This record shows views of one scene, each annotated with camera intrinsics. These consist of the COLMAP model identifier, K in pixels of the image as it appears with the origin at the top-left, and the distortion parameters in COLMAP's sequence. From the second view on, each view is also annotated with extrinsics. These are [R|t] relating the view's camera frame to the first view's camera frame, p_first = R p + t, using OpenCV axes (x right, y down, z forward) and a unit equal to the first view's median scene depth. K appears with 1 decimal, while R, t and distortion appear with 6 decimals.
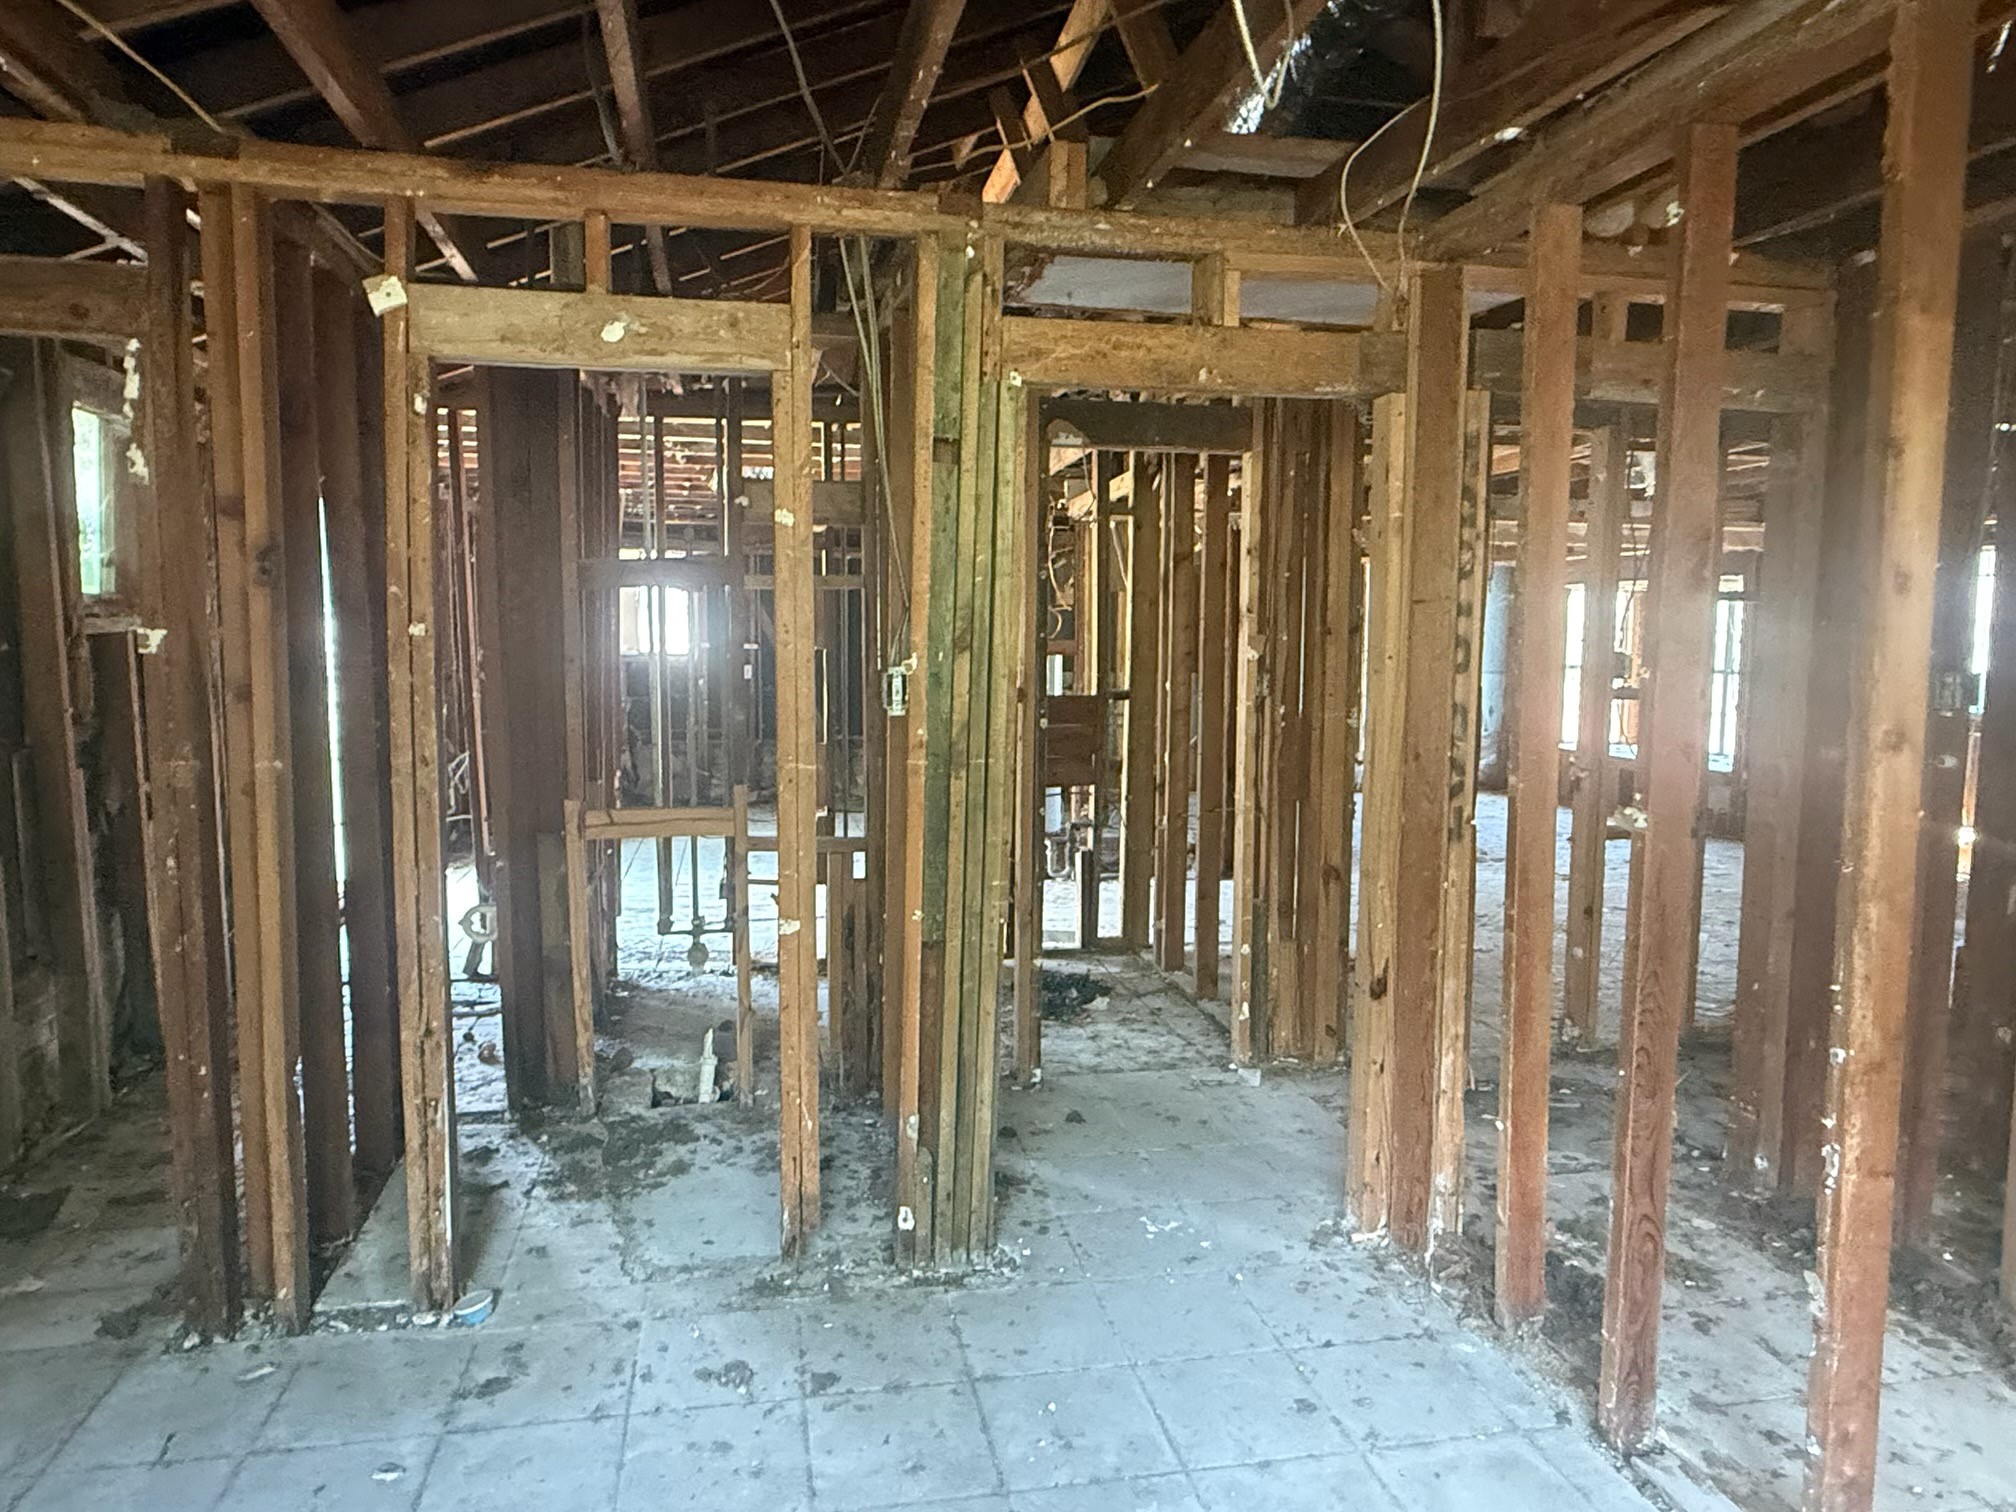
lens RADIAL K [[1274.8, 0, 1008.7], [0, 1274.8, 753.3], [0, 0, 1]] dist [-0.007393, 0.001992]
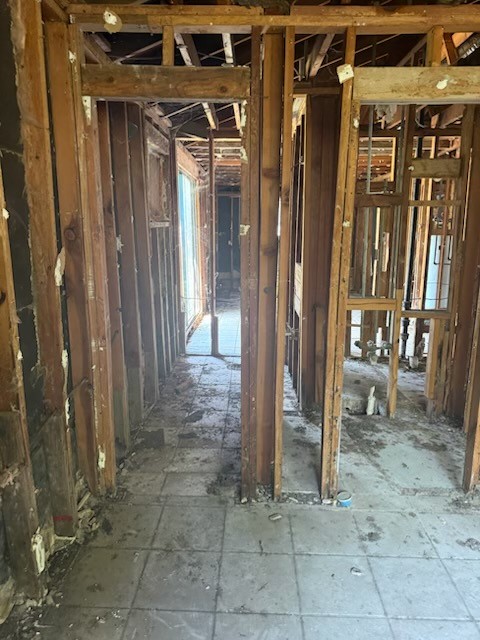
lens RADIAL K [[457.6, 0, 239.0], [0, 457.6, 319.6], [0, 0, 1]] dist [0.004985, -0.014047]
pose [[0.970815, 0.040957, -0.236308, -0.447300], [-0.016141, 0.994234, 0.106010, -0.007895], [0.239287, -0.099101, 0.965878, 0.120762]]
